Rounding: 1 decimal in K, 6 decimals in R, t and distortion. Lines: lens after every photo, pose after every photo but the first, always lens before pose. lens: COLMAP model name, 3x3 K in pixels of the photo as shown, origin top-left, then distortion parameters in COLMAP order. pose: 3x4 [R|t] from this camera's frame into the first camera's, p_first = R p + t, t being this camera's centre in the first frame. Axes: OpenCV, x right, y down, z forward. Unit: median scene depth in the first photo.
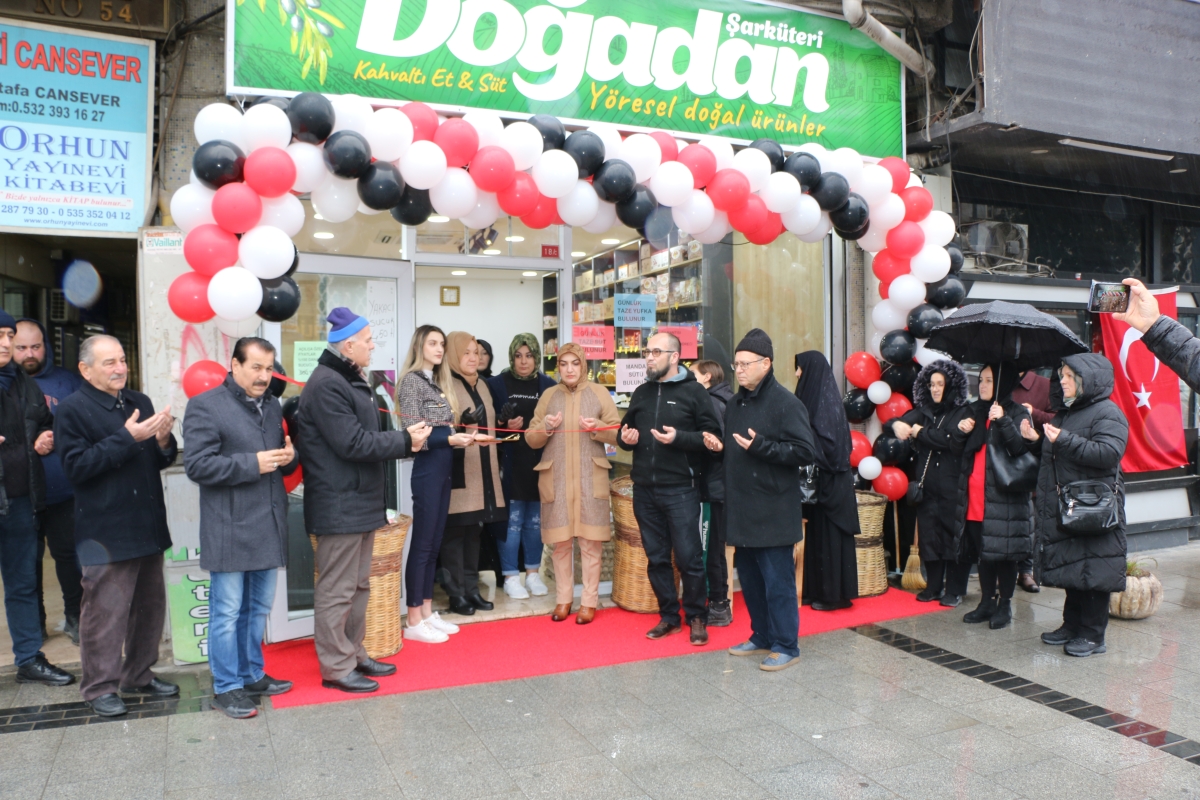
lens RADIAL K [[975.3, 0, 593.2], [0, 975.3, 396.5], [0, 0, 1]] dist [-0.183494, 0.153447]
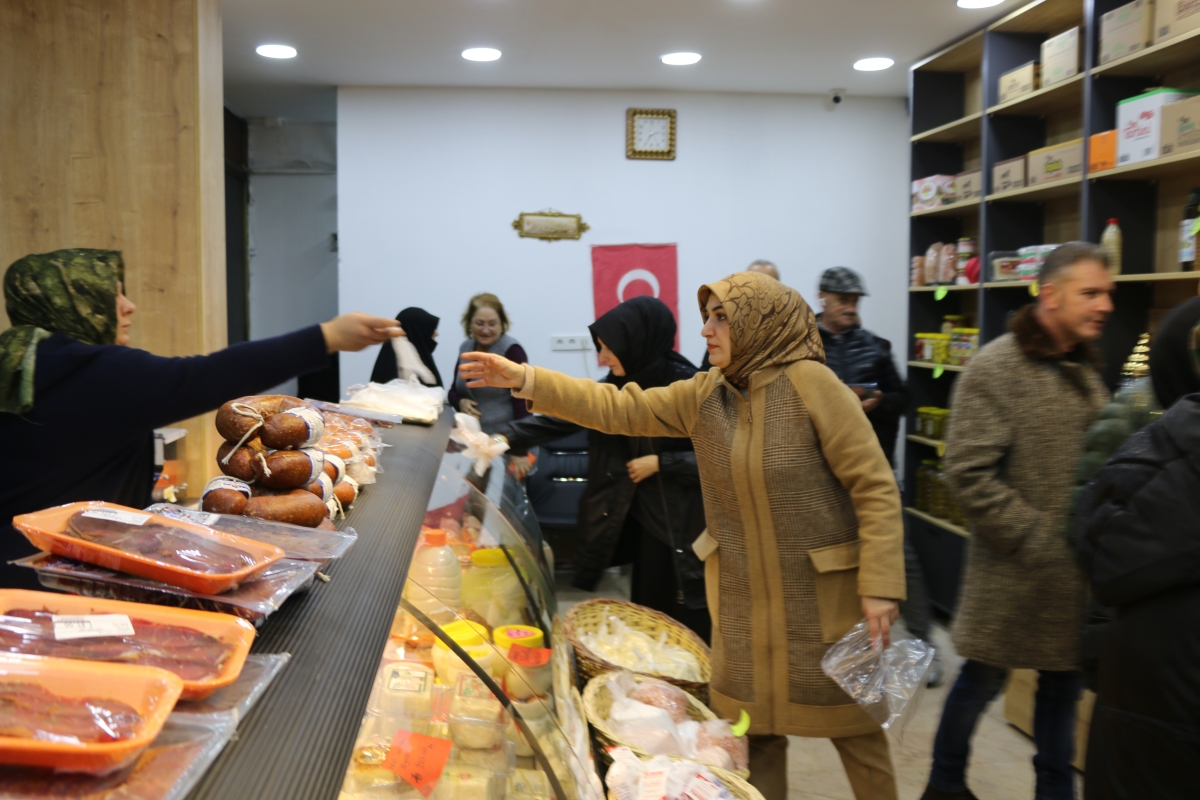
lens RADIAL K [[1281.2, 0, 593.0], [0, 1281.2, 402.4], [0, 0, 1]] dist [-0.101008, 0.354807]
pose [[0.982730, 0.023399, -0.183558, -0.188851], [-0.015068, 0.998798, 0.046651, -0.050823], [0.184429, -0.043080, 0.981901, 1.247603]]
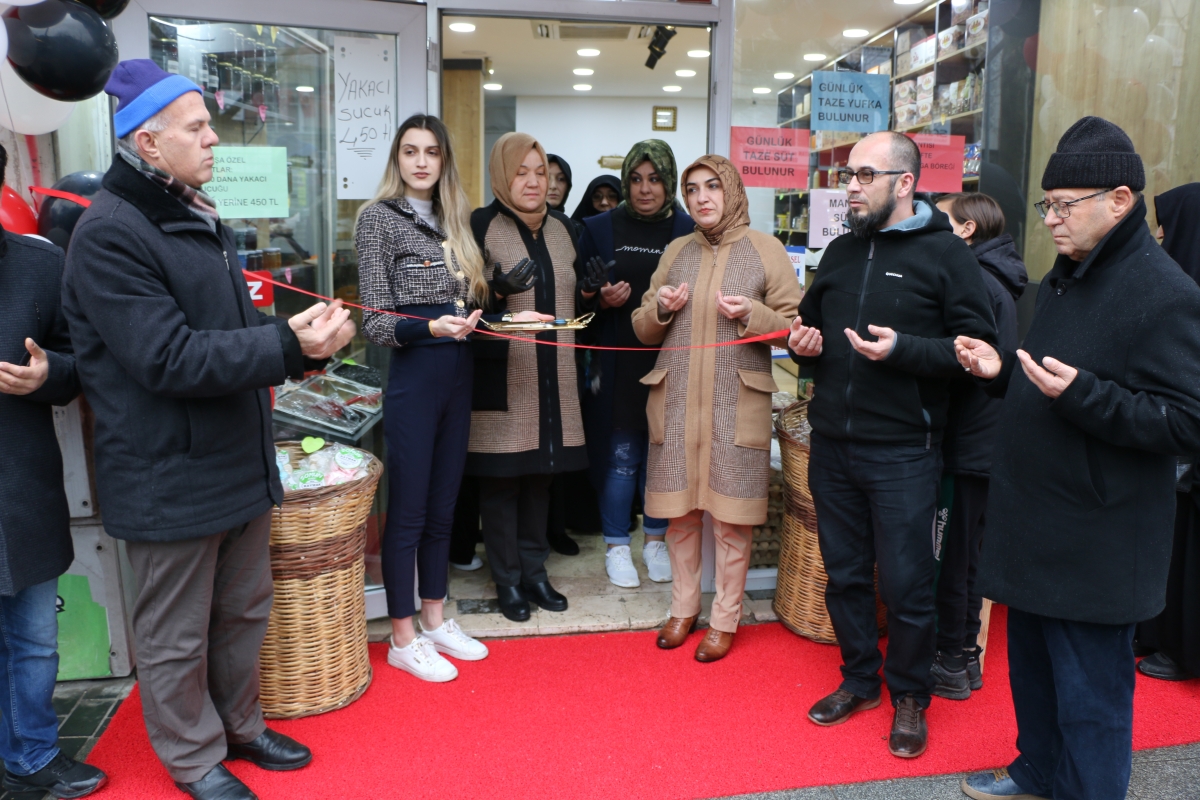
lens RADIAL K [[973.9, 0, 589.1], [0, 973.9, 401.4], [0, 0, 1]] dist [-0.186159, 0.152893]
pose [[0.960535, 0.070111, -0.269177, 0.063806], [-0.025086, 0.985604, 0.167198, -0.007393], [0.277025, -0.153847, 0.948466, 0.468319]]
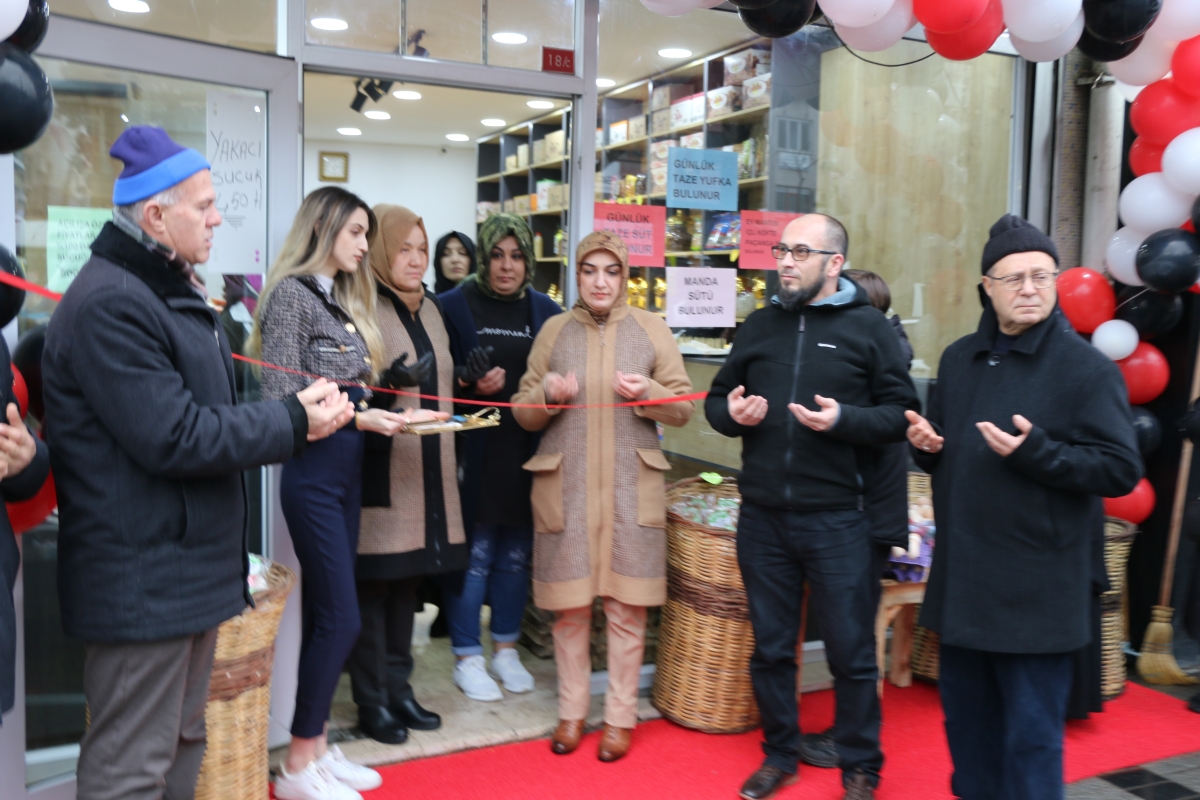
lens RADIAL K [[1284.3, 0, 600.0], [0, 1284.3, 400.0], [0, 0, 1]] dist [-0.104091, 0.362847]
pose [[0.996807, 0.023411, 0.076339, -0.075514], [-0.027850, 0.997951, 0.057601, -0.004355], [-0.074834, -0.059543, 0.995417, 0.307768]]
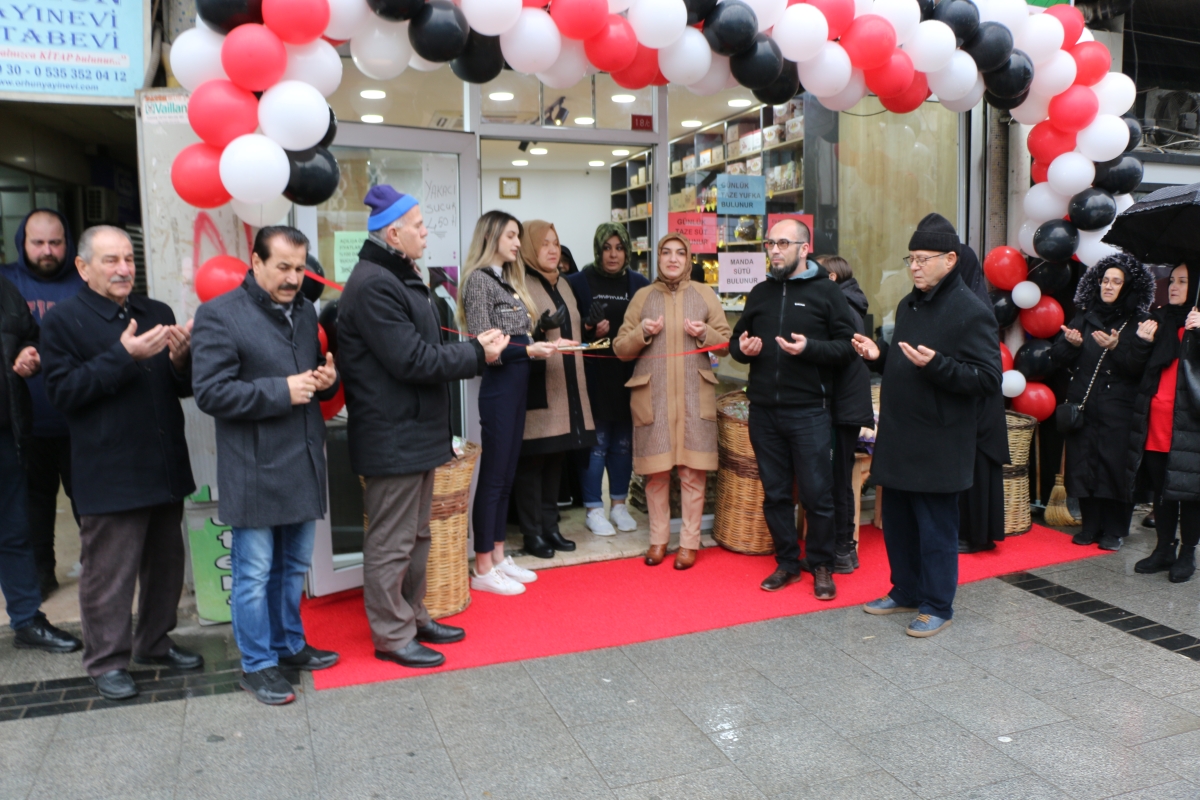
lens RADIAL K [[975.3, 0, 593.2], [0, 975.3, 396.5], [0, 0, 1]] dist [-0.183494, 0.153447]
pose [[0.998473, 0.003579, -0.055132, -0.042324], [0.002110, 0.994701, 0.102787, -0.001570], [0.055208, -0.102746, 0.993174, 0.170754]]
